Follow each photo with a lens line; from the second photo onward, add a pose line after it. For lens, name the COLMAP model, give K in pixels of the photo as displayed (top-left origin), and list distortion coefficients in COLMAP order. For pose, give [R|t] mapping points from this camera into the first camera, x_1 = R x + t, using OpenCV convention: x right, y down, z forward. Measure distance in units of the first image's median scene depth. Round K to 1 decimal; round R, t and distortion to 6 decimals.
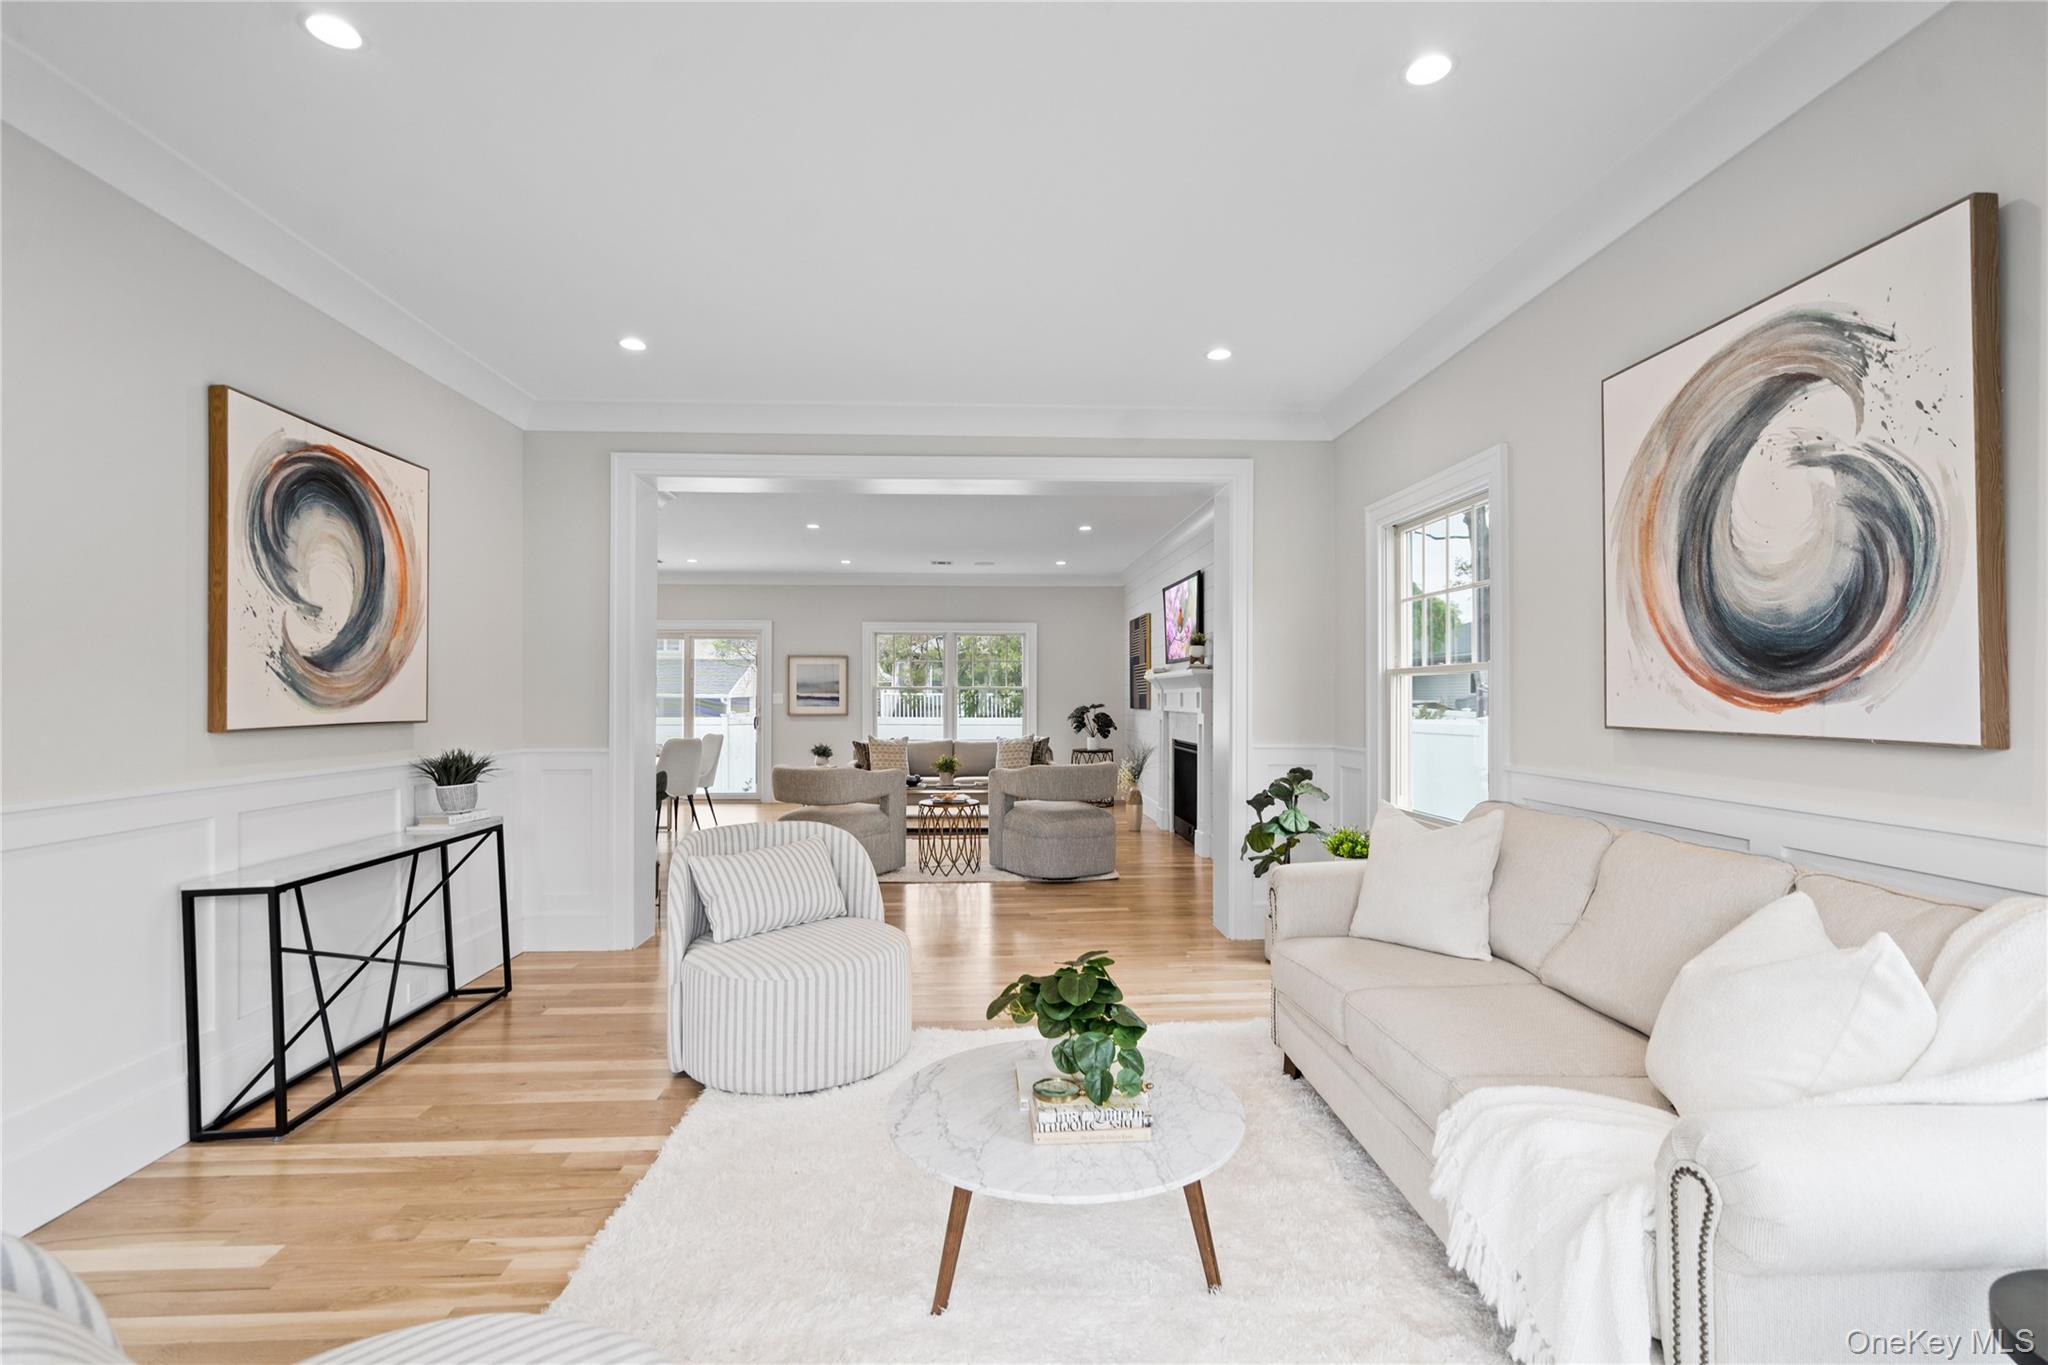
lens RADIAL K [[934.3, 0, 1023.7], [0, 934.3, 690.3], [0, 0, 1]] dist [-0.006683, 0.001612]
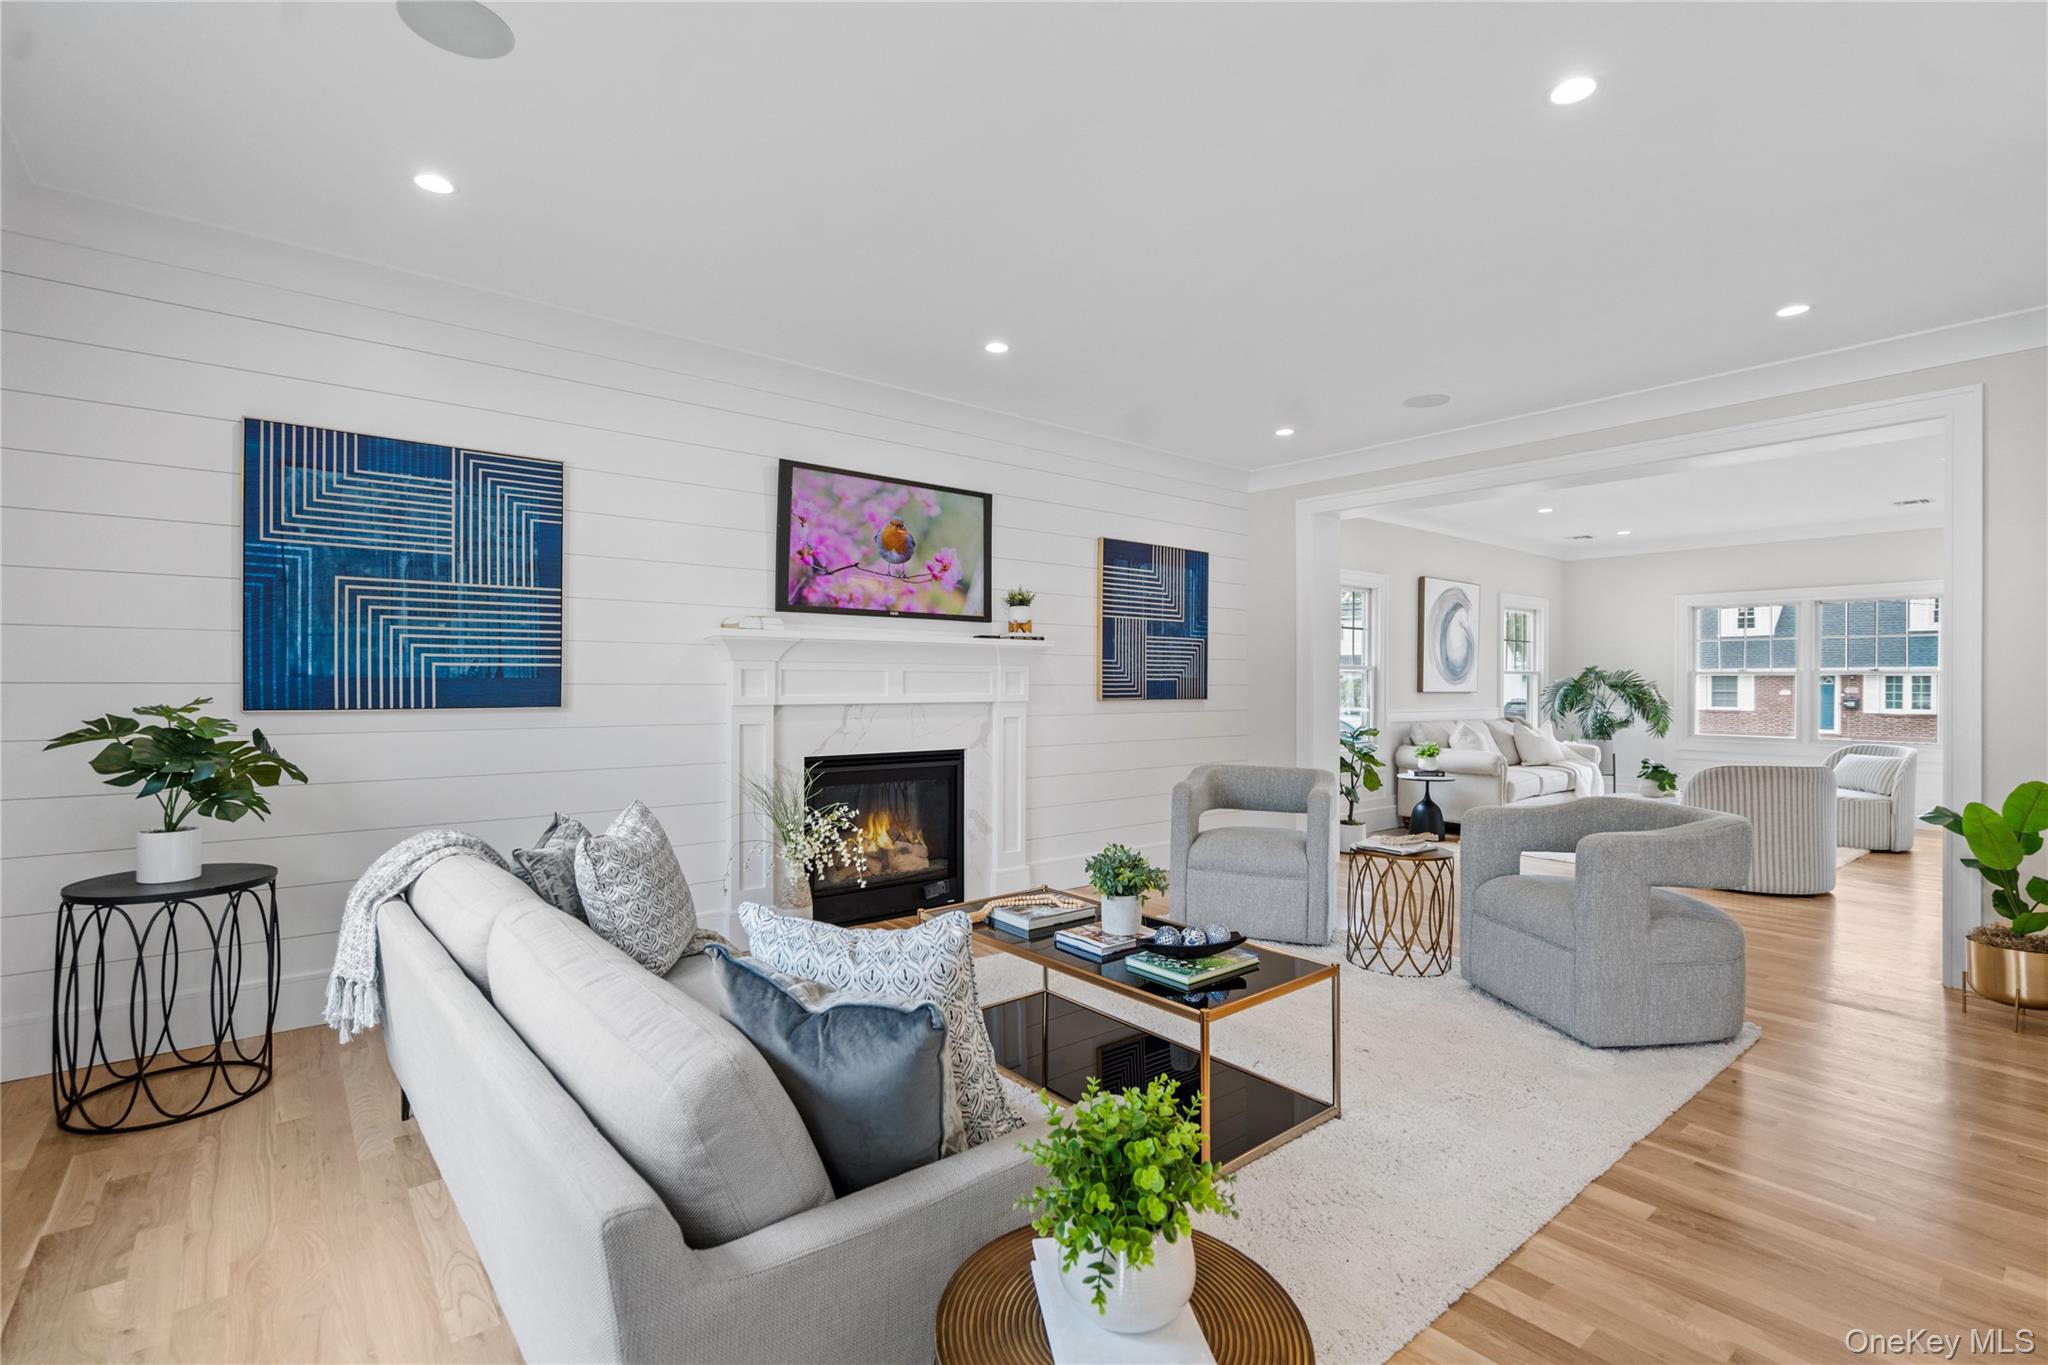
lens RADIAL K [[934.3, 0, 1024.3], [0, 934.3, 681.3], [0, 0, 1]] dist [-0.006683, 0.001612]
pose [[-0.588915, -0.002896, 0.808190, -0.882972], [-0.012973, 0.999899, -0.005871, 0.033541], [-0.808091, -0.013942, -0.588893, 3.209221]]
